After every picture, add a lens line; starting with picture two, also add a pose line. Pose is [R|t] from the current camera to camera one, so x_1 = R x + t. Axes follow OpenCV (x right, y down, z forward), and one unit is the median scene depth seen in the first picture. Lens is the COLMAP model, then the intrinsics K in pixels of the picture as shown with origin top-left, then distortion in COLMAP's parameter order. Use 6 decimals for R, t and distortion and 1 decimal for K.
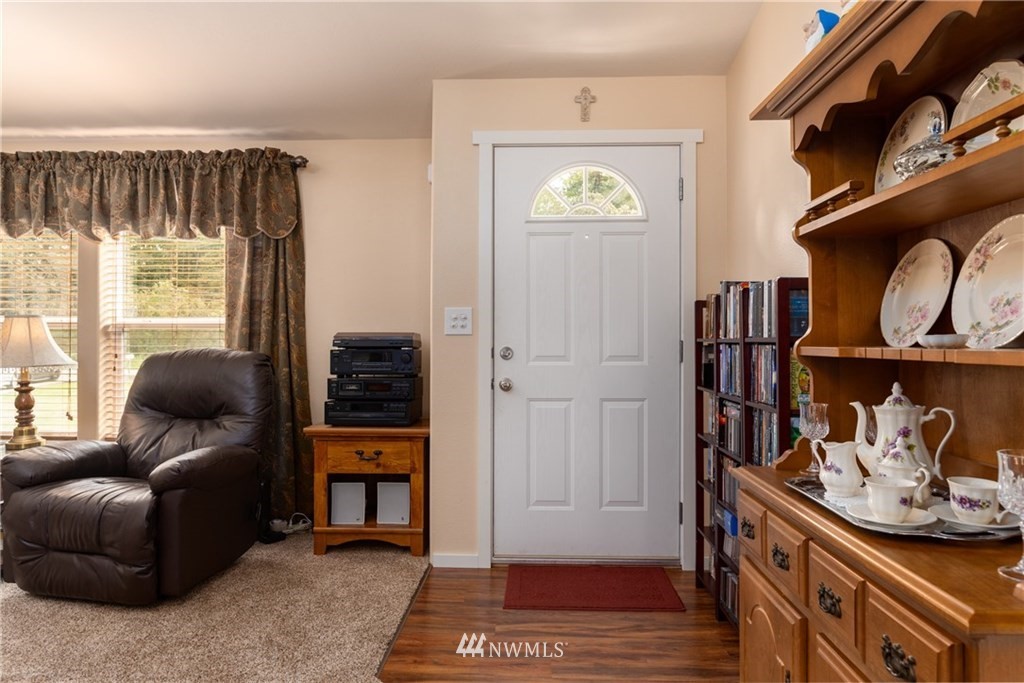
lens RADIAL K [[642.7, 0, 515.8], [0, 642.7, 344.3], [0, 0, 1]] dist [-0.003140, 0.002380]
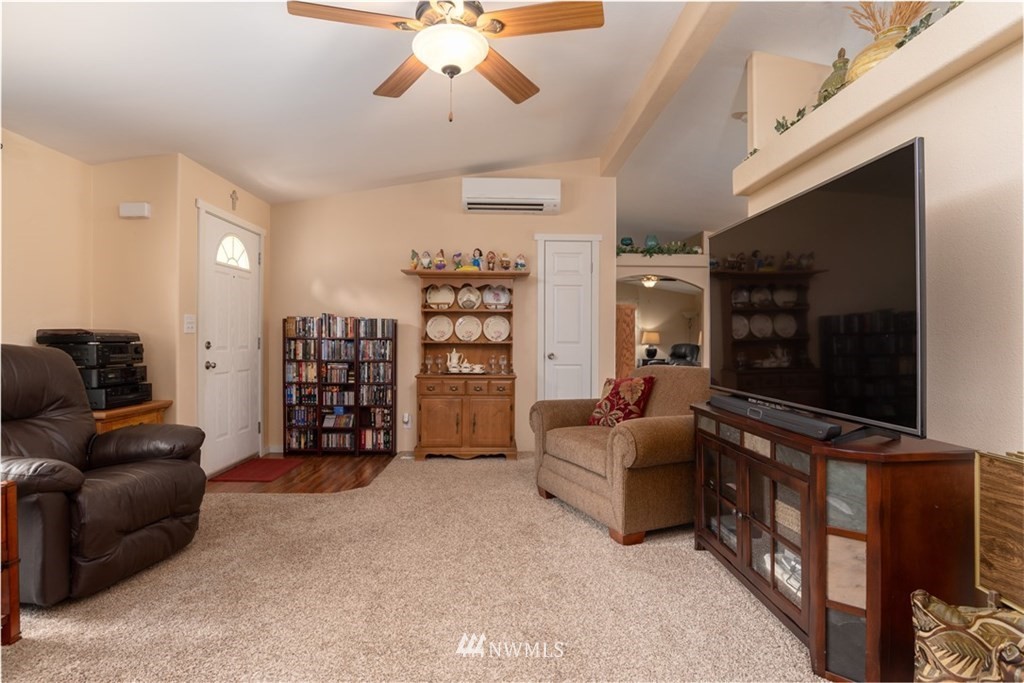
lens RADIAL K [[525.4, 0, 520.4], [0, 525.4, 341.6], [0, 0, 1]] dist [-0.066780, 0.031291]
pose [[-0.084985, -0.002605, 0.996379, -1.326955], [0.000859, 0.999996, 0.002687, 0.002590], [-0.996382, 0.001084, -0.084982, 0.352489]]
